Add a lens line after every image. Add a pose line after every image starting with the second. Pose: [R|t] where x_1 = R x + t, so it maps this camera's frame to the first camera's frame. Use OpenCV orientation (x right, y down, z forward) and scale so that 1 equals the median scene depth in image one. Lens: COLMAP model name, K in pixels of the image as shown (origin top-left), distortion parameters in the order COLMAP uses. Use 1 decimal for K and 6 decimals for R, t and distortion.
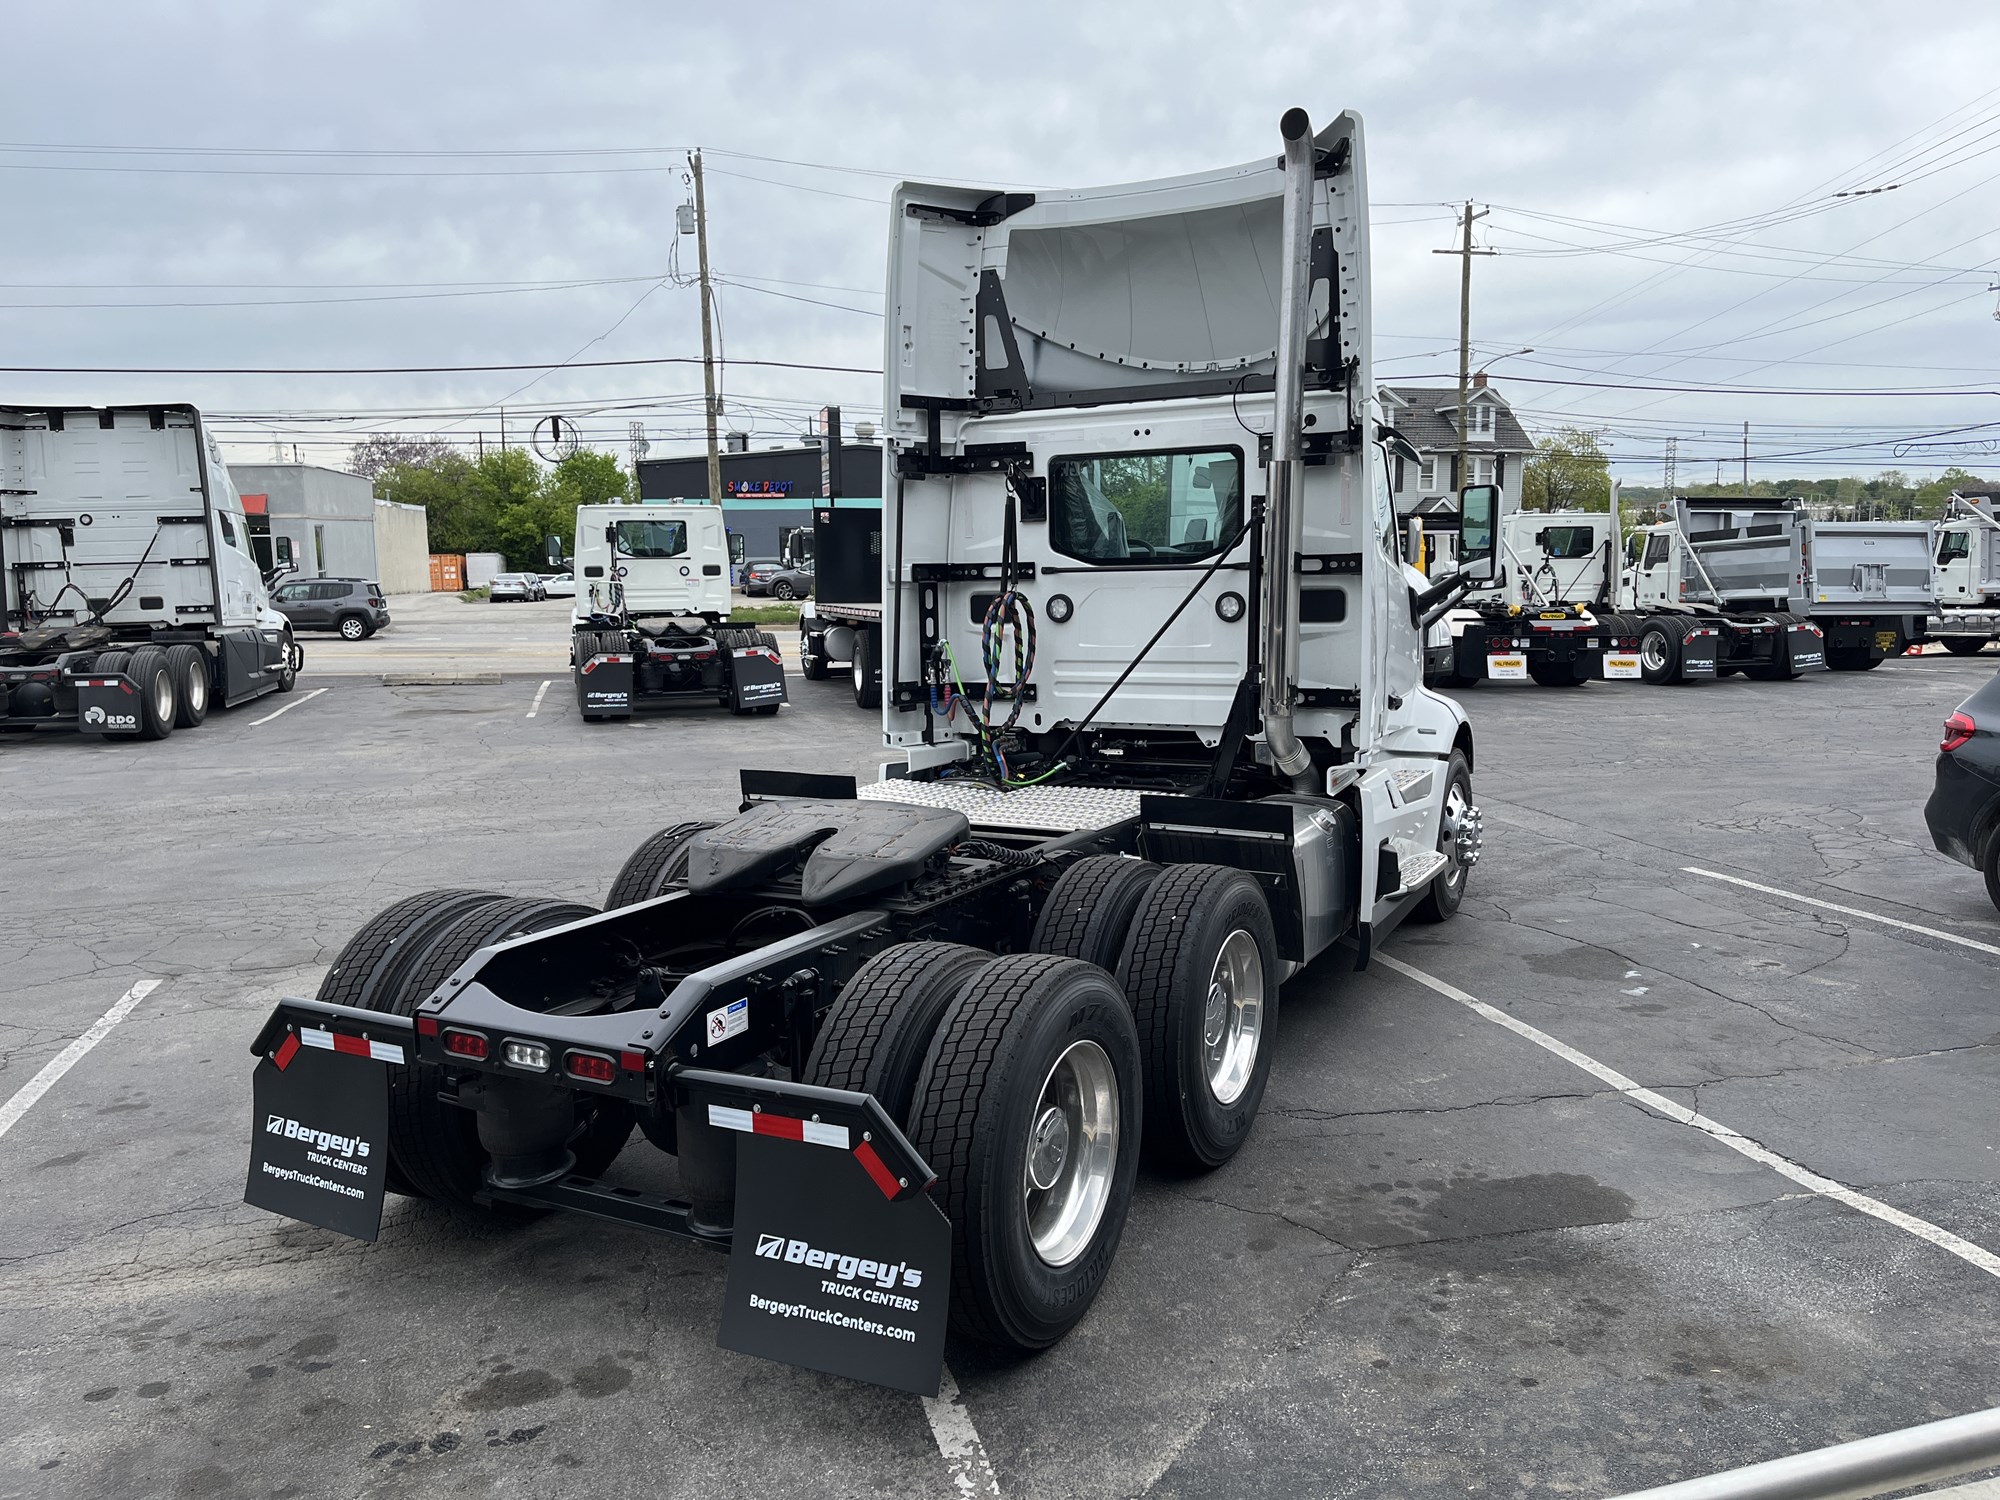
lens RADIAL K [[1521.2, 0, 1022.3], [0, 1521.2, 761.9], [0, 0, 1]] dist [0.086365, -0.117258]
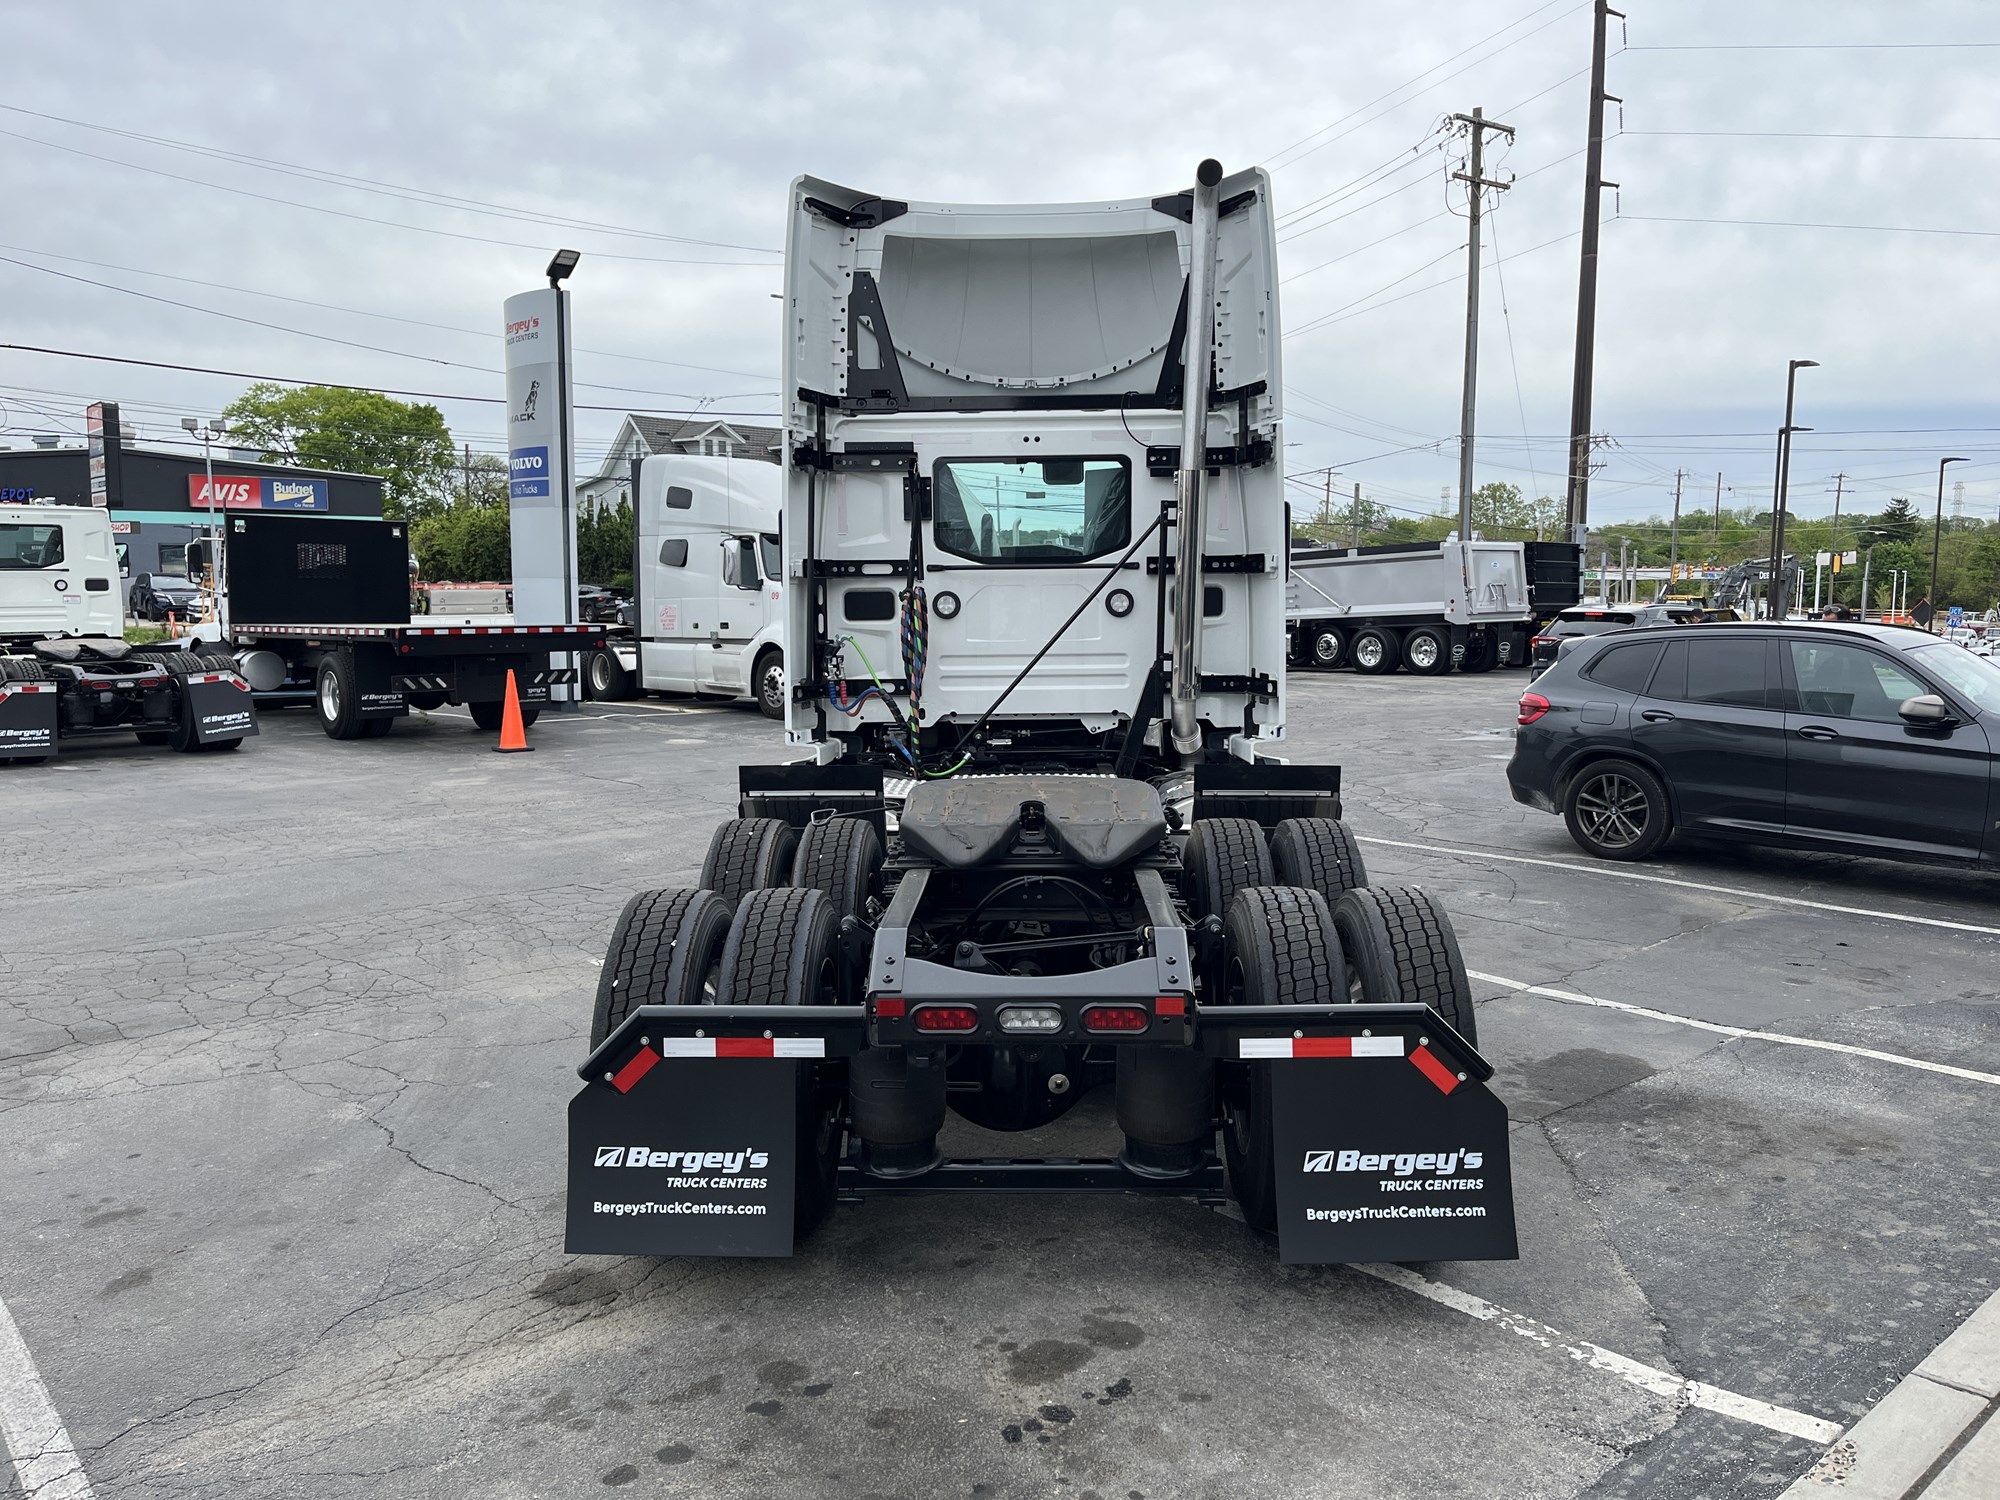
lens RADIAL K [[1513.9, 0, 1026.4], [0, 1513.9, 753.4], [0, 0, 1]] dist [0.085859, -0.117639]
pose [[0.891775, -0.038459, 0.450841, -0.396342], [0.050952, 0.998579, -0.015601, 0.018446], [-0.449600, 0.036884, 0.892468, 0.063798]]
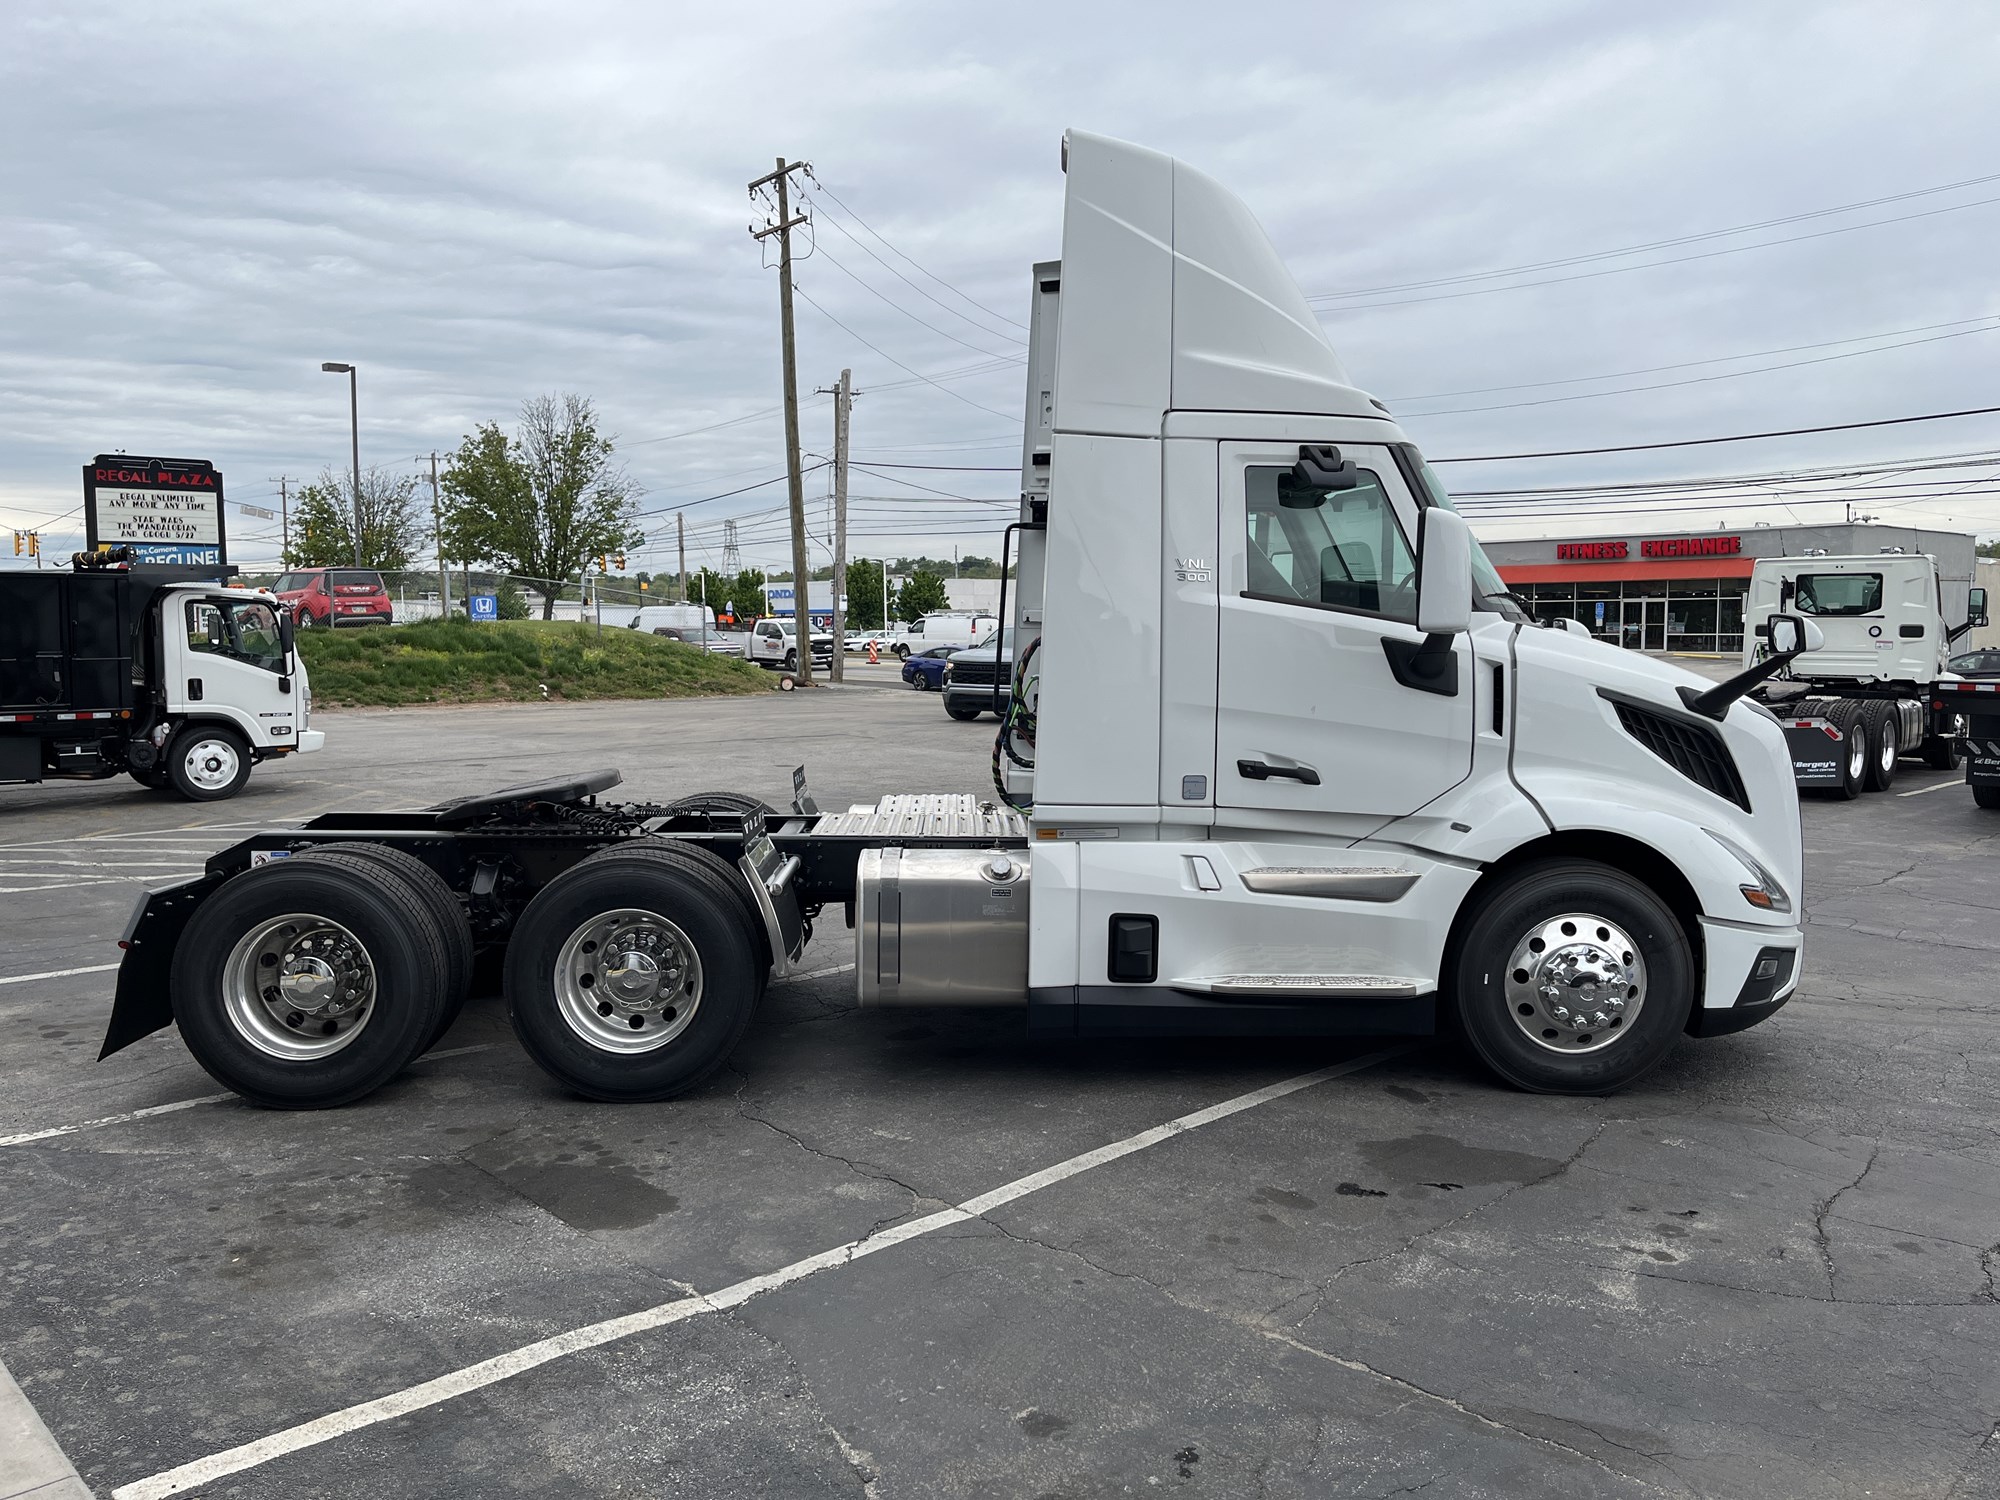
lens RADIAL K [[1521.2, 0, 1022.3], [0, 1521.2, 761.9], [0, 0, 1]] dist [0.086365, -0.117258]
pose [[0.499130, 0.096681, -0.861117, 0.888055], [-0.130812, 0.990774, 0.035415, -0.057615], [0.856597, 0.094968, 0.507172, 0.442871]]
